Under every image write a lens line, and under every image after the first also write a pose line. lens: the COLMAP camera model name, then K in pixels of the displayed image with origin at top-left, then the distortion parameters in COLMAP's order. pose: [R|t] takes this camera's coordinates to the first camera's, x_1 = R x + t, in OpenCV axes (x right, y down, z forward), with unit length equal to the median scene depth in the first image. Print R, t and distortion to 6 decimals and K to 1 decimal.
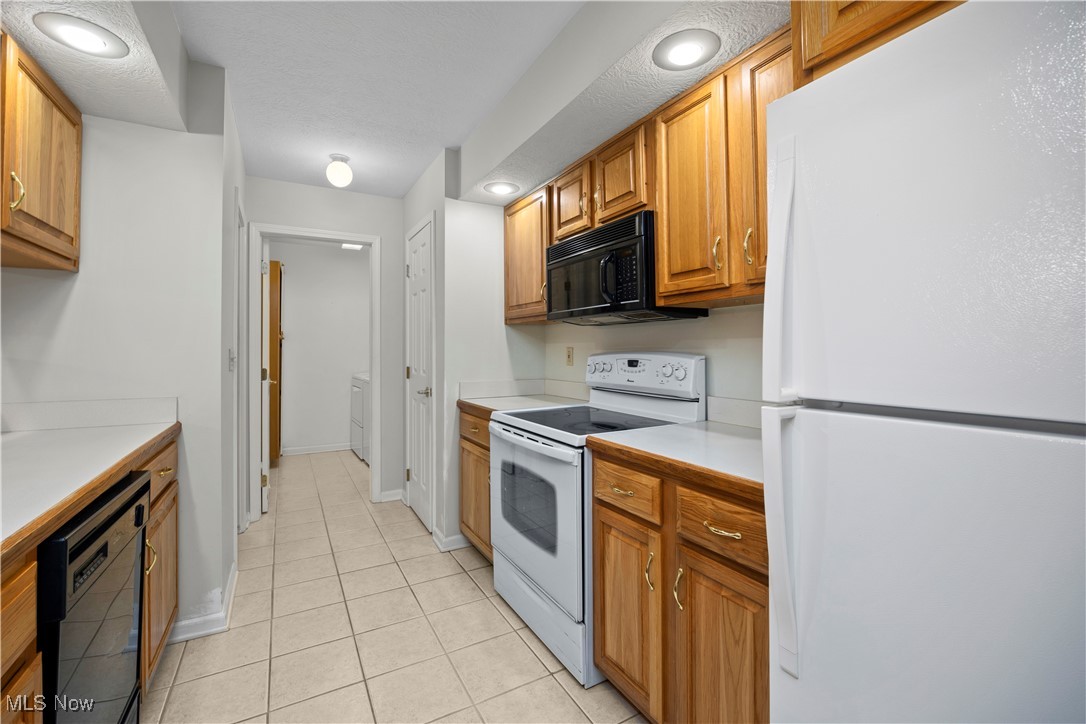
lens RADIAL K [[464.6, 0, 566.0], [0, 464.6, 345.0], [0, 0, 1]] dist [-0.012671, -0.000434]
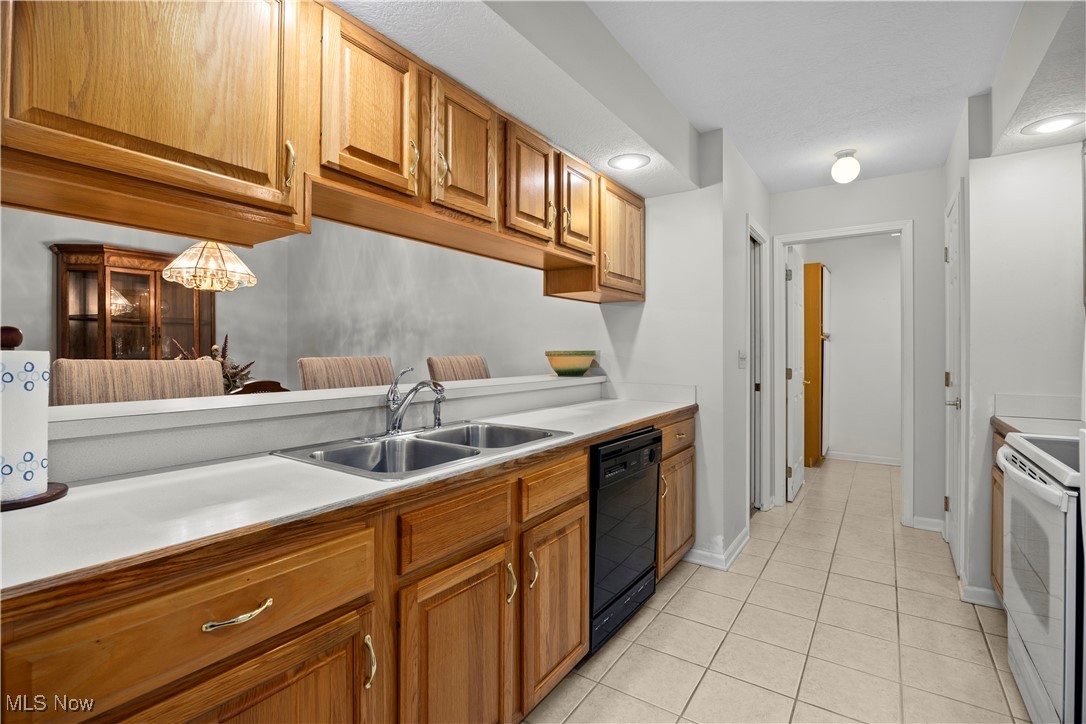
lens RADIAL K [[520.3, 0, 540.0], [0, 520.3, 355.8], [0, 0, 1]] dist [-0.005118, -0.000917]
pose [[0.420928, 0.010239, -0.907036, 0.283906], [0.007397, 0.999864, 0.014720, -0.000825], [0.907064, -0.012905, 0.420795, -0.055197]]
